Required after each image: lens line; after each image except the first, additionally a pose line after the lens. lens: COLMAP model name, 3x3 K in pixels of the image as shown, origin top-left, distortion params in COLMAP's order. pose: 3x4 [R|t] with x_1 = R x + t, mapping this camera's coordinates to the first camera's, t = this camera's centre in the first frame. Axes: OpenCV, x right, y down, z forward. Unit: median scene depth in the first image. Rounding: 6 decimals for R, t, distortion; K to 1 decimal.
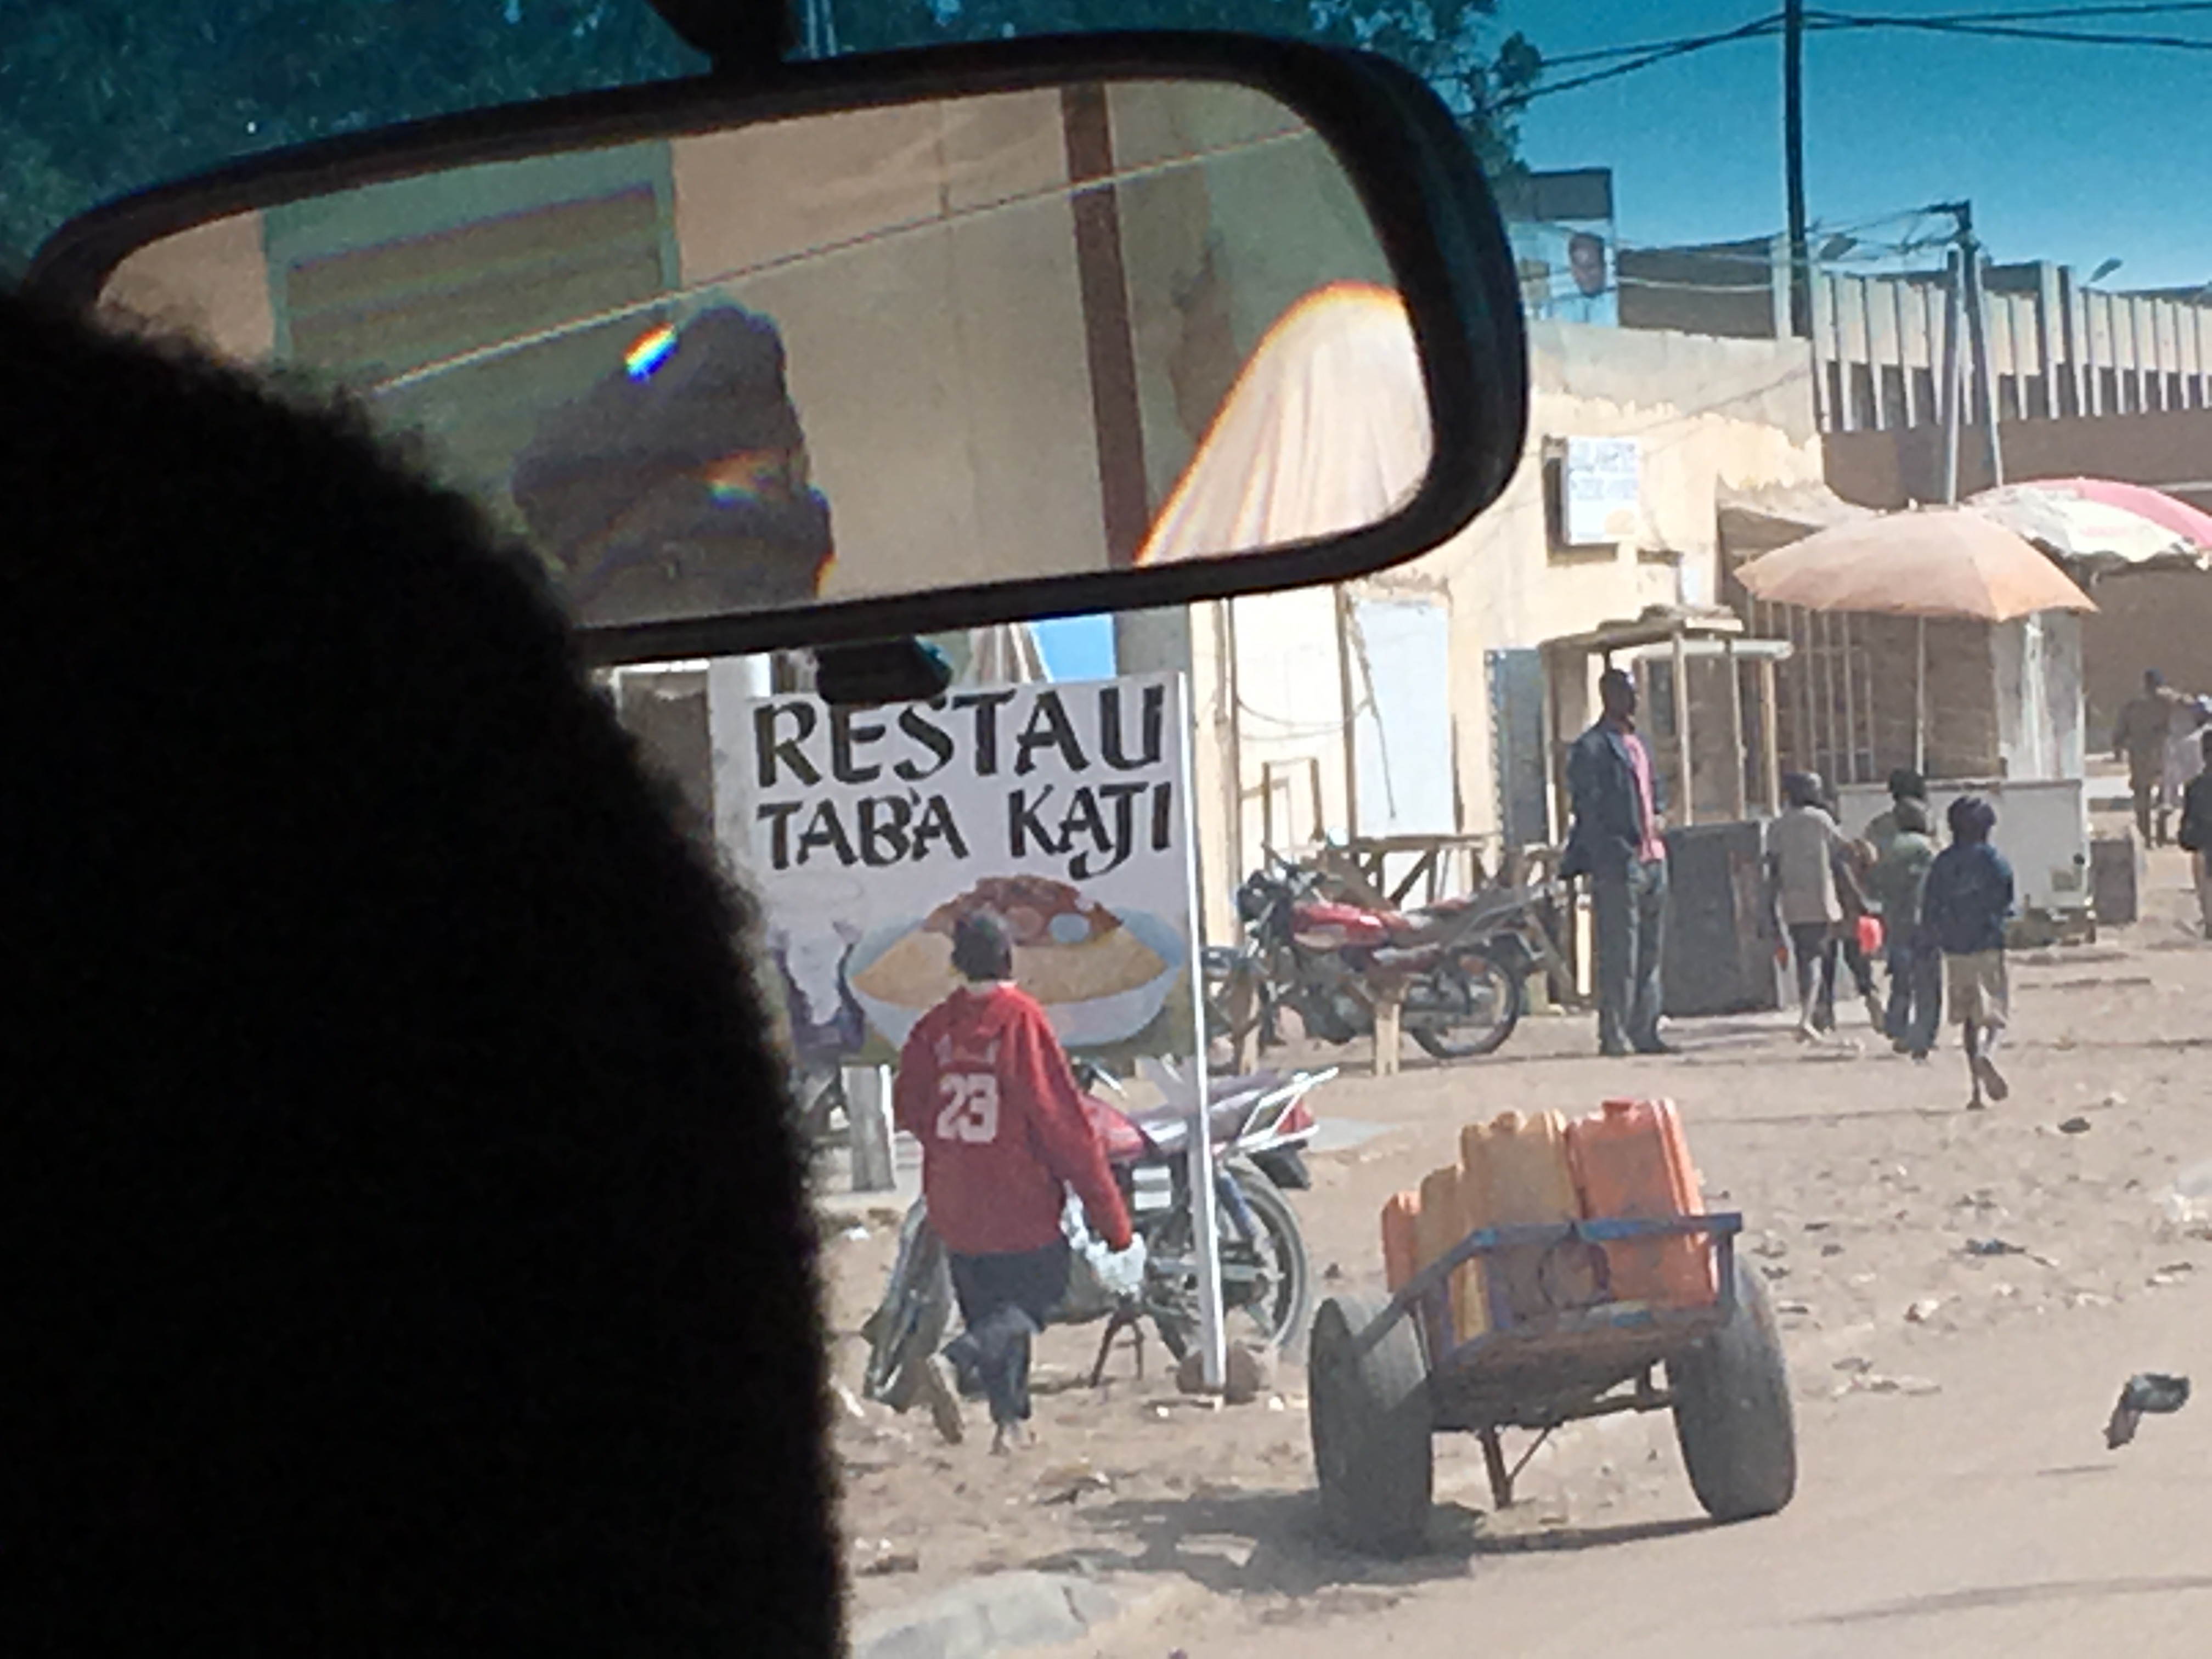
lens RADIAL K [[9381.1, 0, 1106.0], [0, 9381.1, 829.5], [0, 0, 1]] dist [-0.035887, -2.942416]
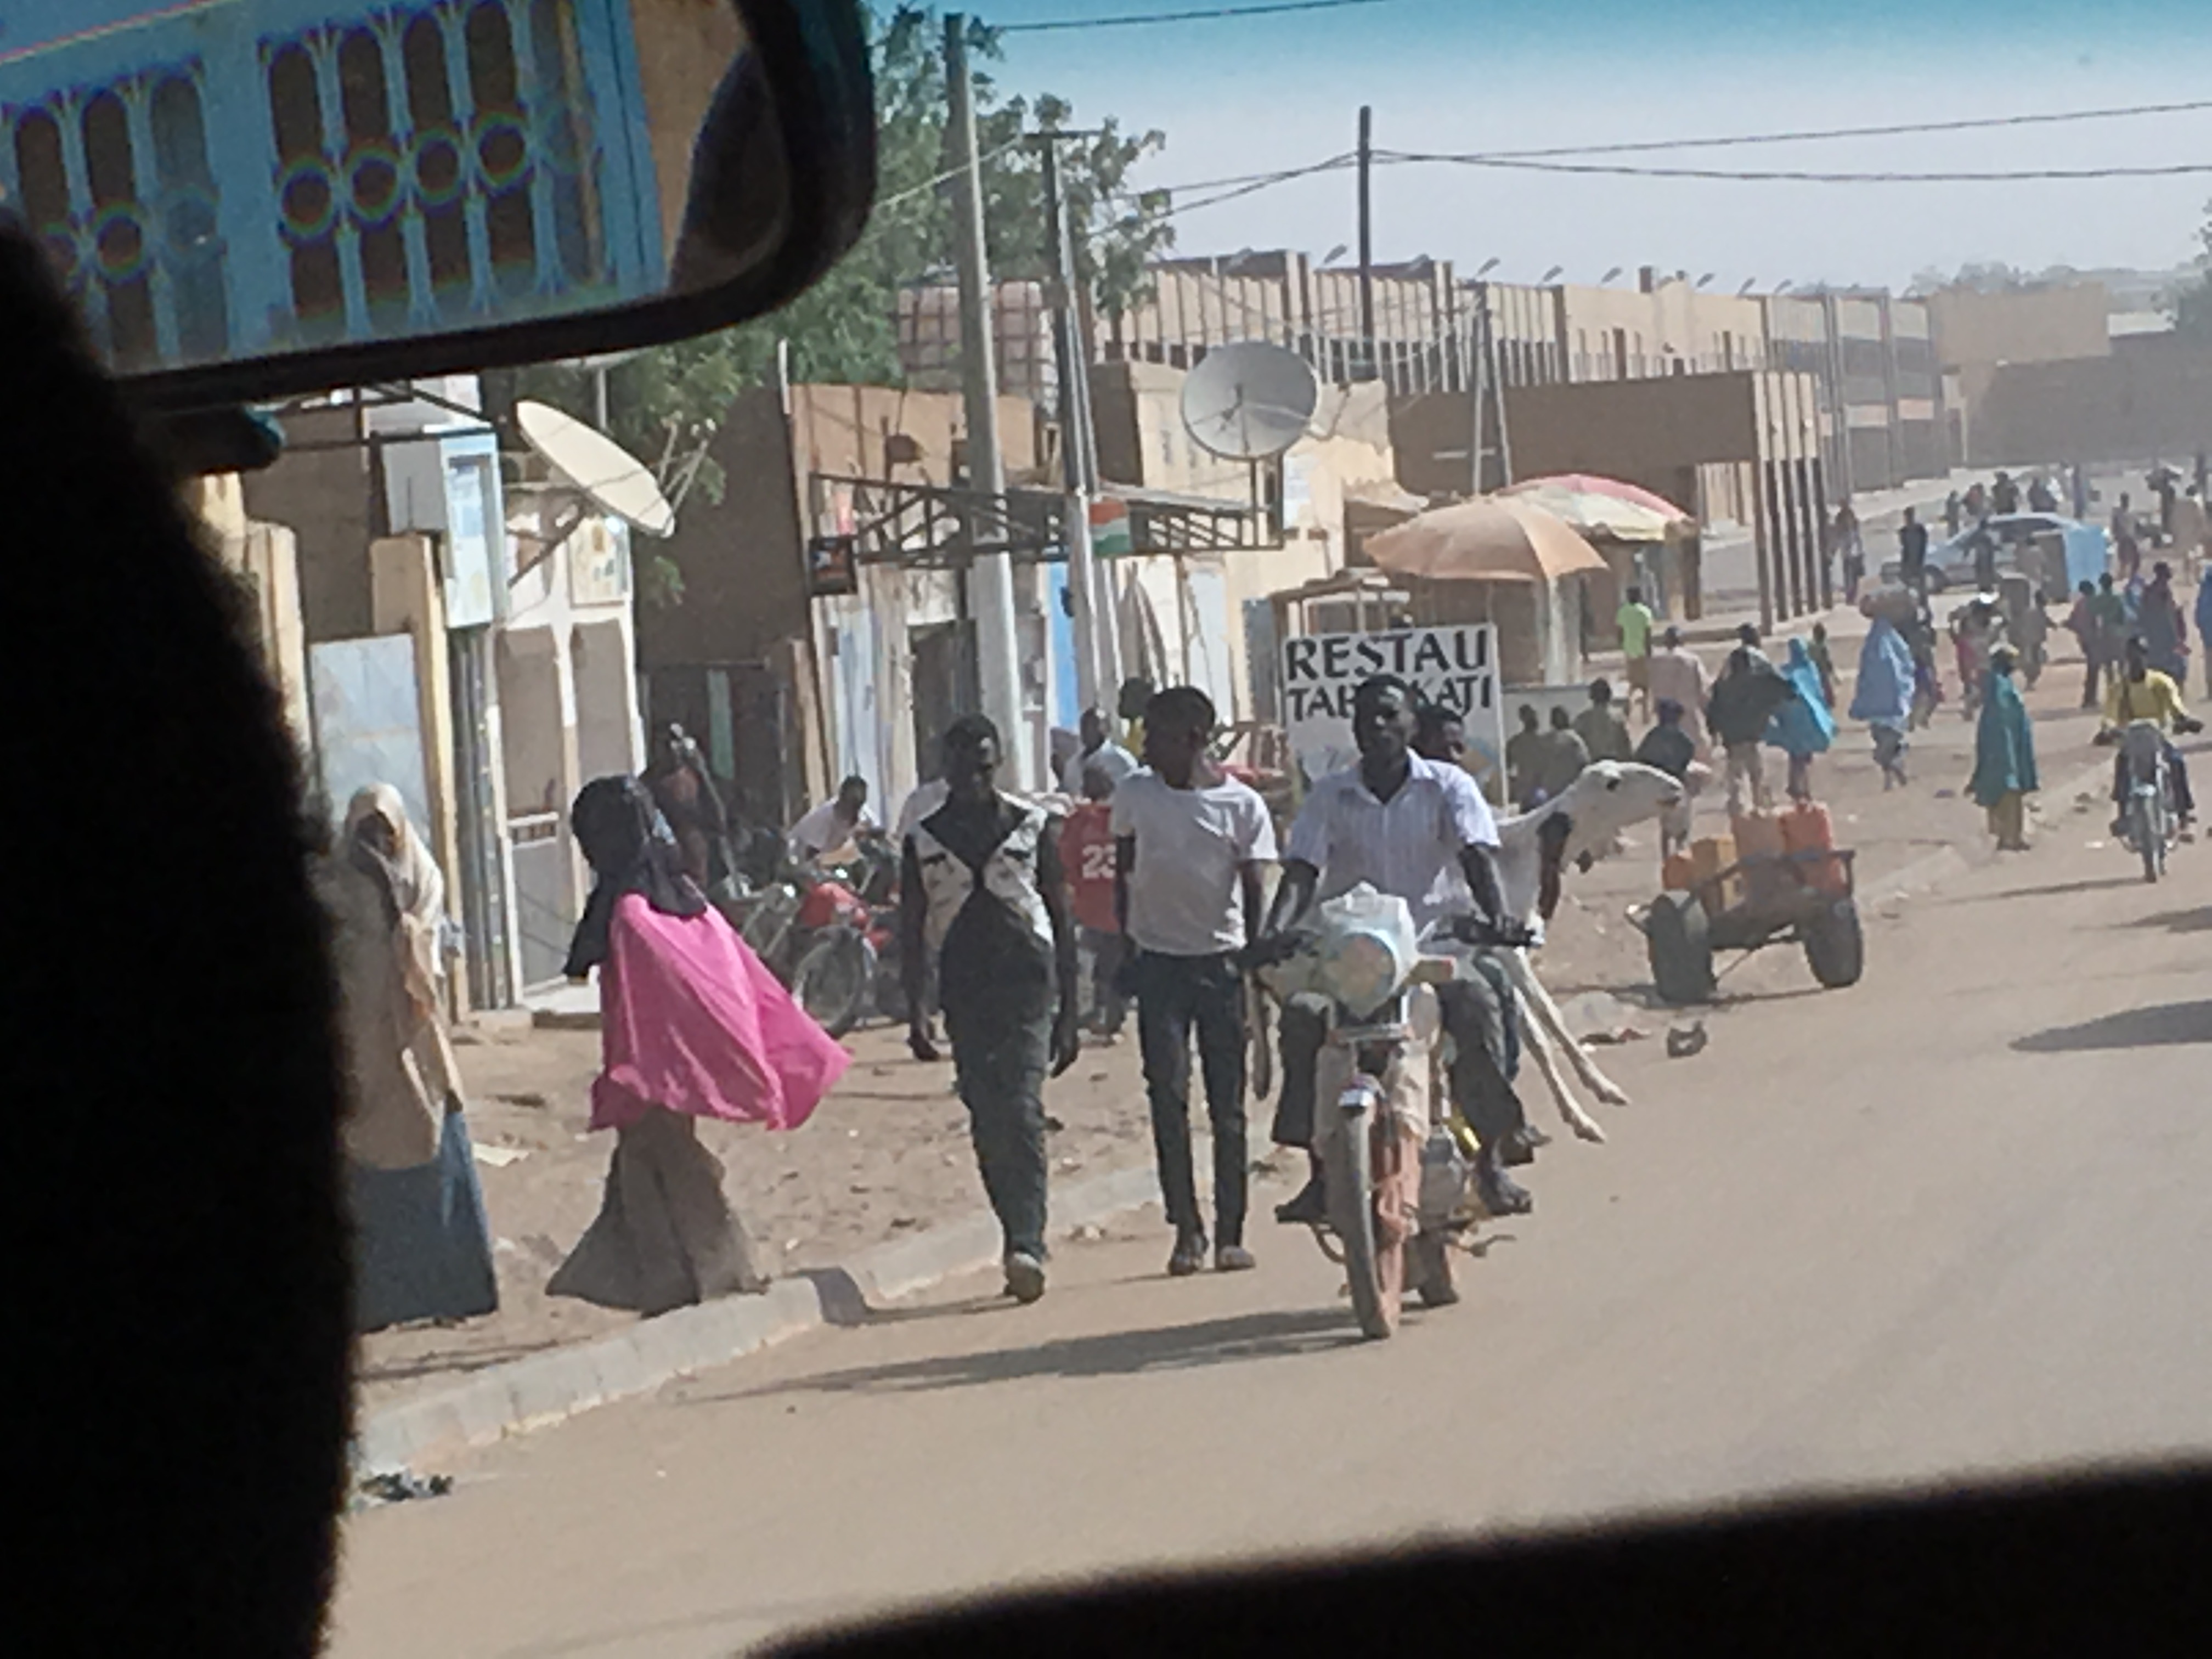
lens RADIAL K [[9415.7, 0, 1106.0], [0, 9415.7, 829.5], [0, 0, 1]] dist [-0.920399, -1.269367]
pose [[0.994657, -0.017728, 0.101699, -0.290313], [0.017023, 0.999825, 0.007801, 0.011460], [-0.101819, -0.006028, 0.994785, -1.073544]]
